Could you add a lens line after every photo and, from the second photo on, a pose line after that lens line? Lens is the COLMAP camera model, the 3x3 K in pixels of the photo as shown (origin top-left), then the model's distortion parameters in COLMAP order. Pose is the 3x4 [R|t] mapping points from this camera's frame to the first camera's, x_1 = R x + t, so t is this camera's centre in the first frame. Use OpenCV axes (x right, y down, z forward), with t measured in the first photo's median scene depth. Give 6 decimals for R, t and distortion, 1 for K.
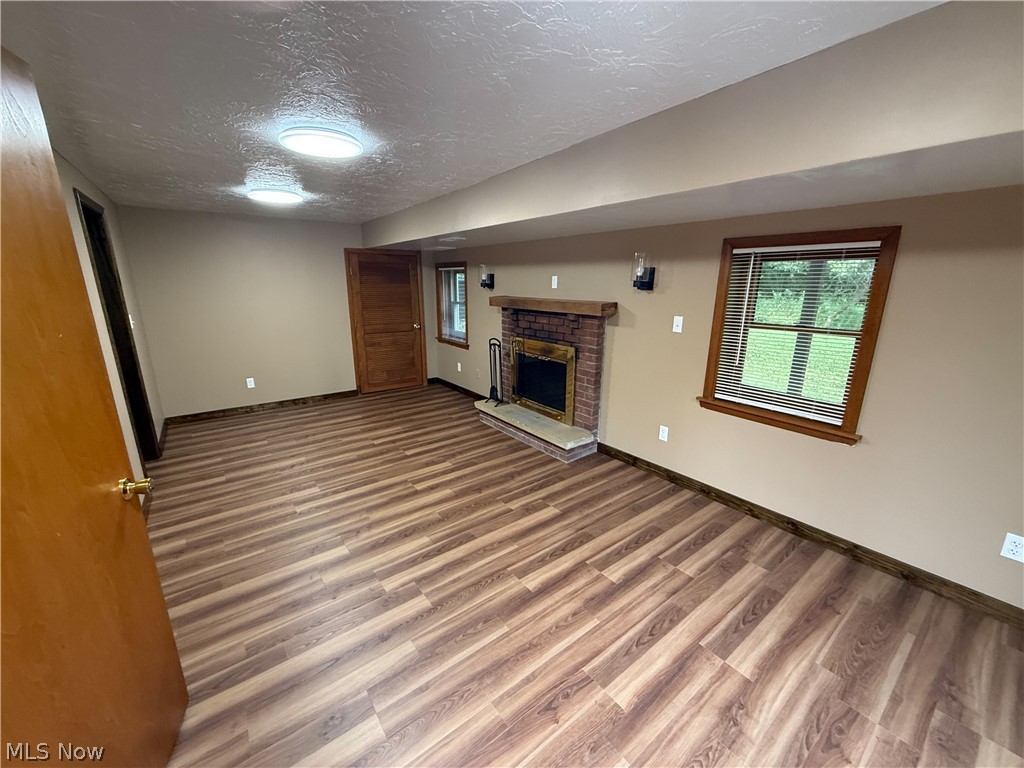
lens RADIAL K [[407.0, 0, 509.1], [0, 407.0, 384.6], [0, 0, 1]] dist [-0.000259, -0.000026]
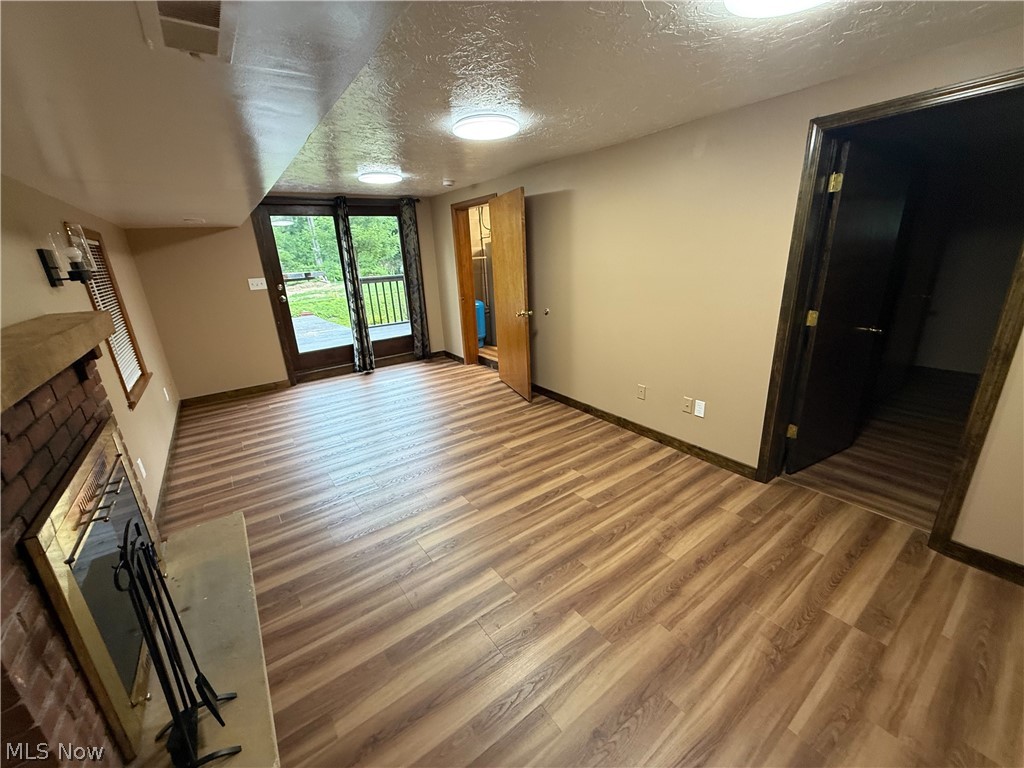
lens RADIAL K [[407.0, 0, 509.1], [0, 407.0, 384.6], [0, 0, 1]] dist [-0.000259, -0.000026]
pose [[-0.998729, 0.042155, 0.027639, -0.366148], [0.050406, 0.839505, 0.541008, -0.418103], [-0.000397, 0.541713, -0.840563, 1.643267]]
